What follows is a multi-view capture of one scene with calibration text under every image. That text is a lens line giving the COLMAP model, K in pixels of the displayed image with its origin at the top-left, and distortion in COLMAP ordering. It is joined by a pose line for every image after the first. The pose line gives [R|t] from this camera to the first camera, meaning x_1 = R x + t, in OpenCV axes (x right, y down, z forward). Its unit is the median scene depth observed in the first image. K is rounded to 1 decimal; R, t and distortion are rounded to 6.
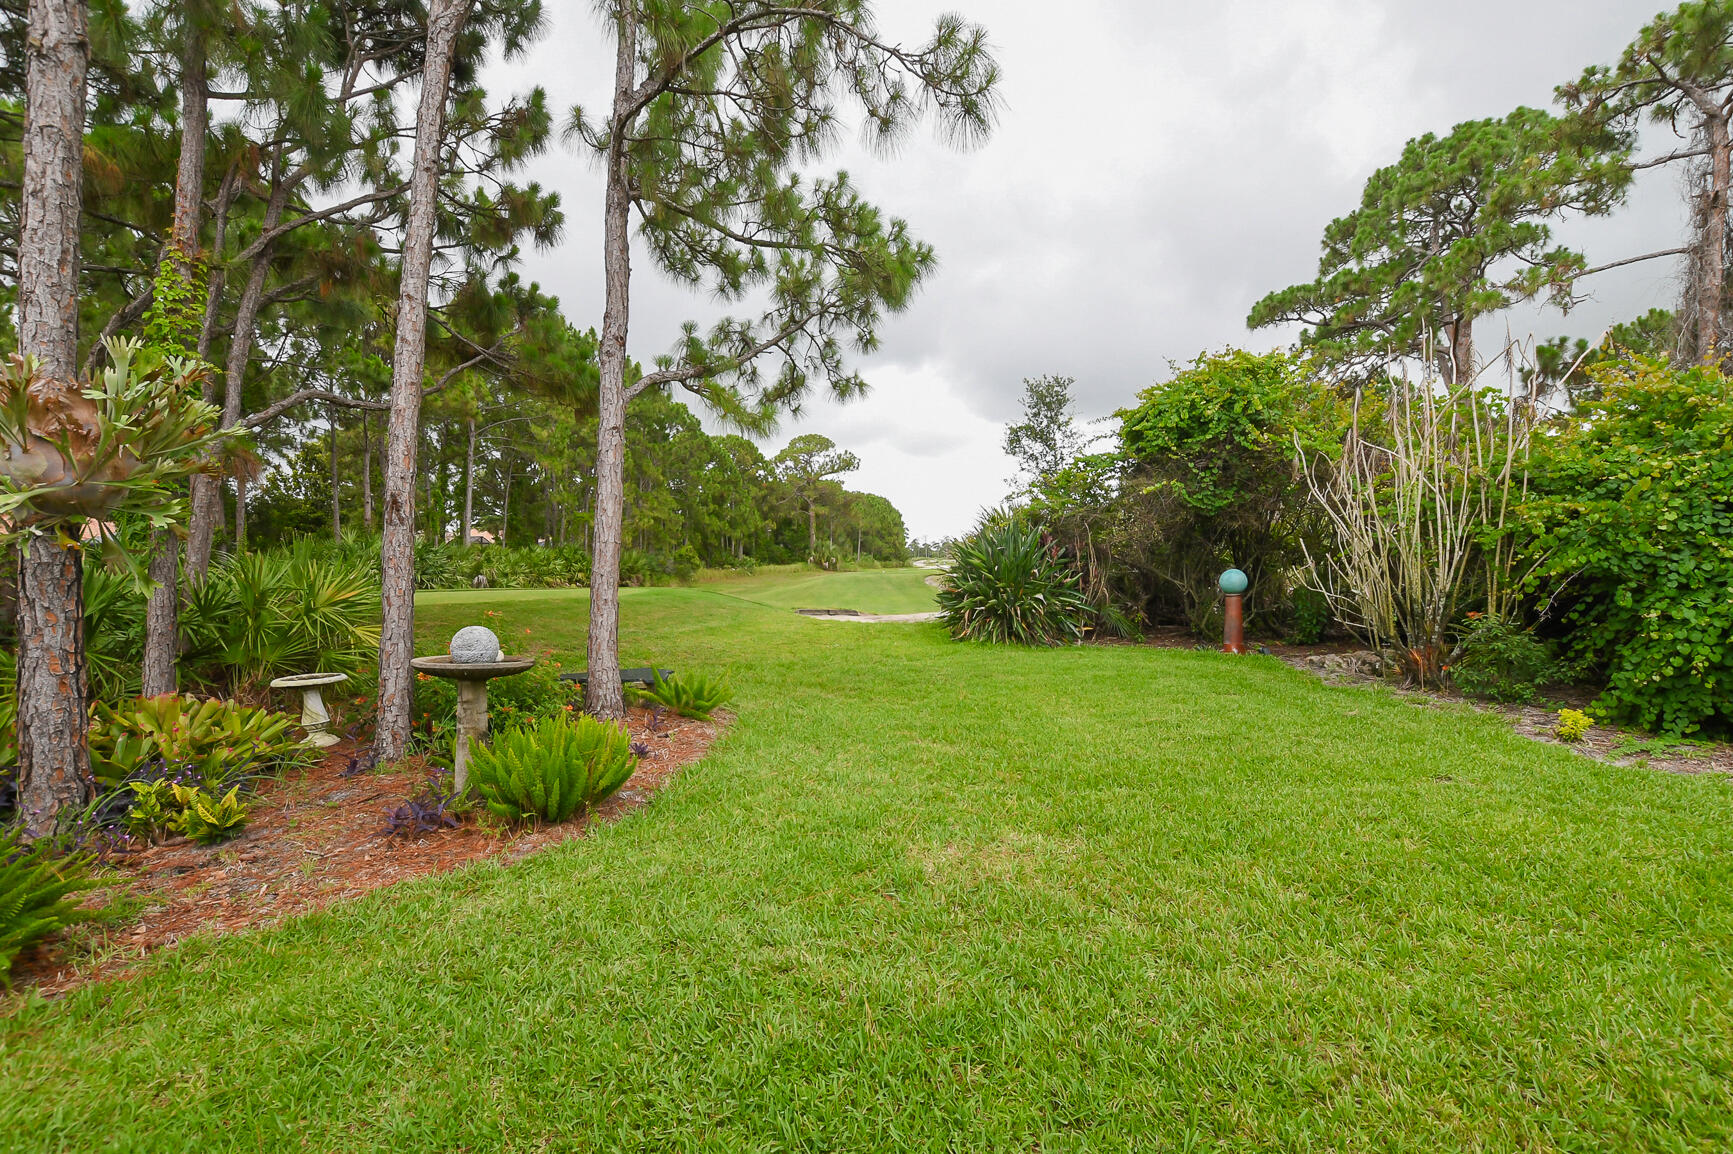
lens RADIAL K [[769.9, 0, 864.1], [0, 769.9, 582.6], [0, 0, 1]] dist [-0.002446, -0.000238]
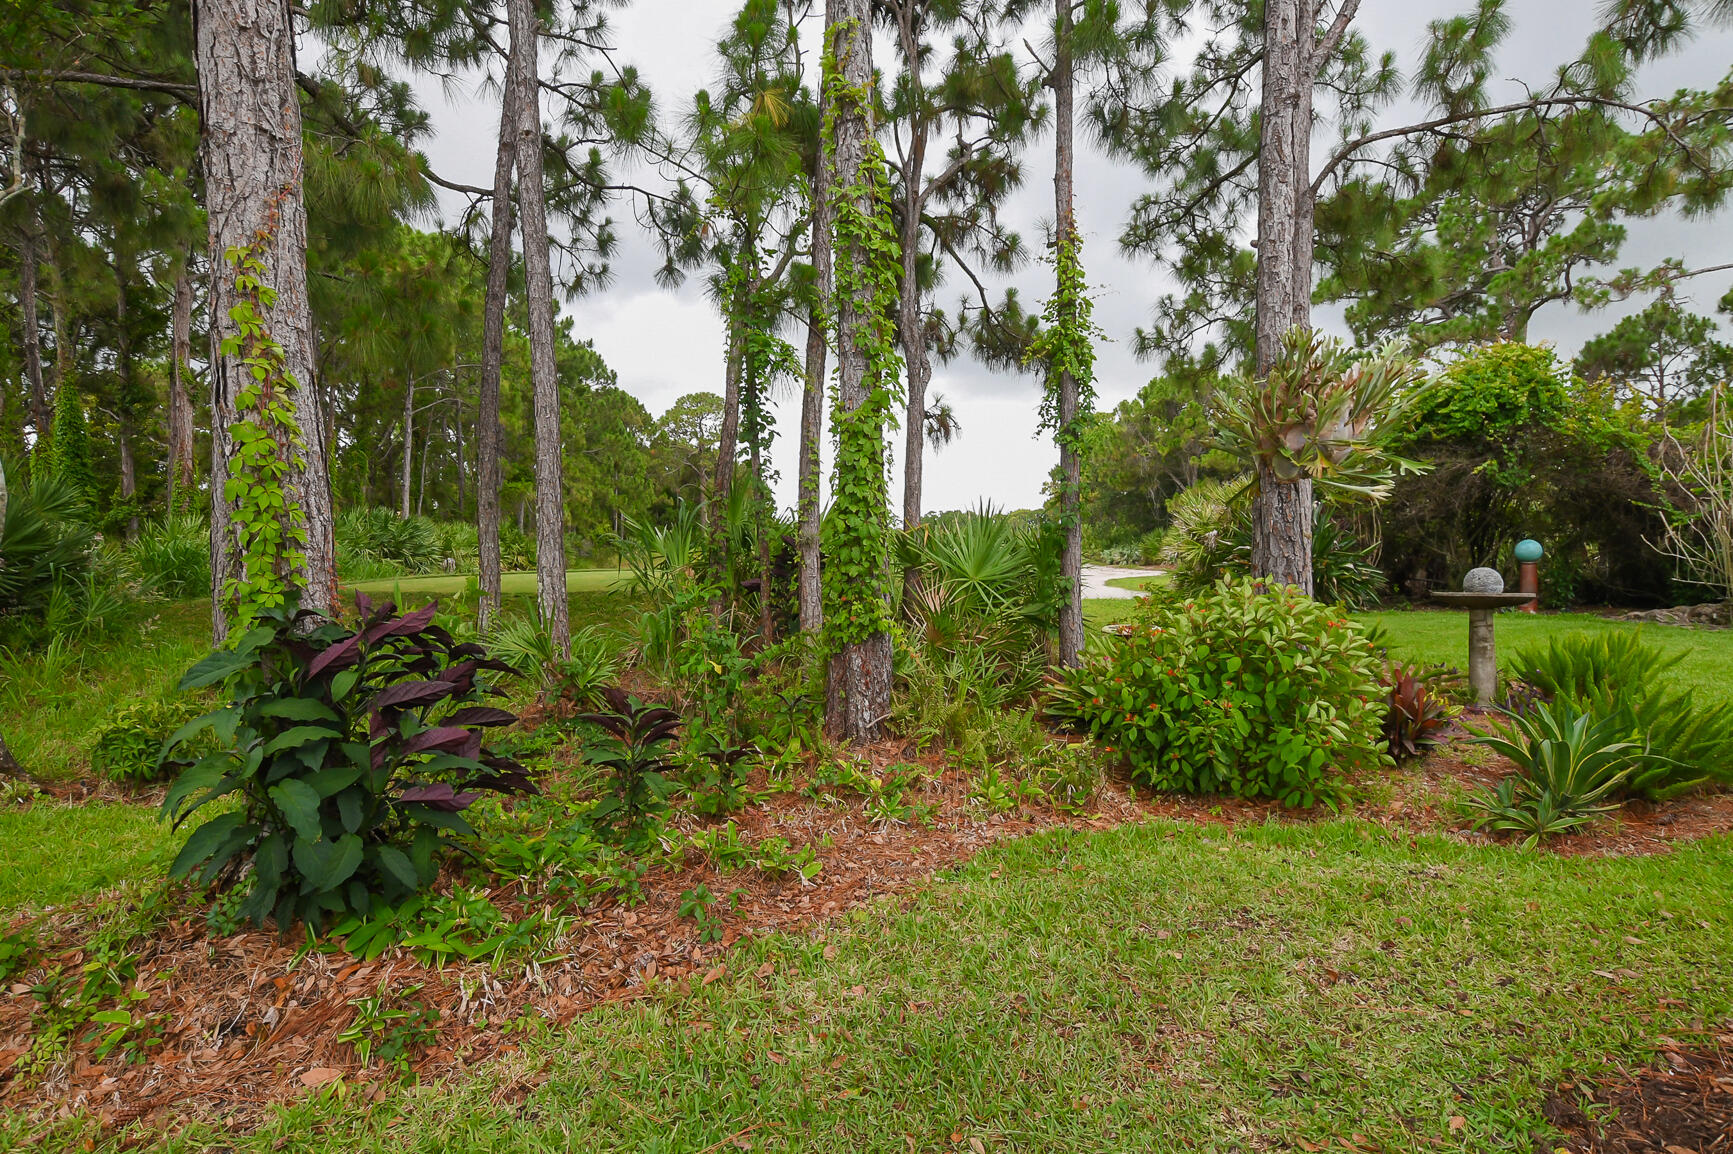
lens RADIAL K [[915.9, 0, 867.4], [0, 915.9, 577.4], [0, 0, 1]] dist [0.001594, 0.000541]
pose [[0.982820, -0.008108, 0.184386, -0.471891], [0.006772, 0.999946, 0.007879, 0.013436], [-0.184440, -0.006495, 0.982822, -0.092166]]
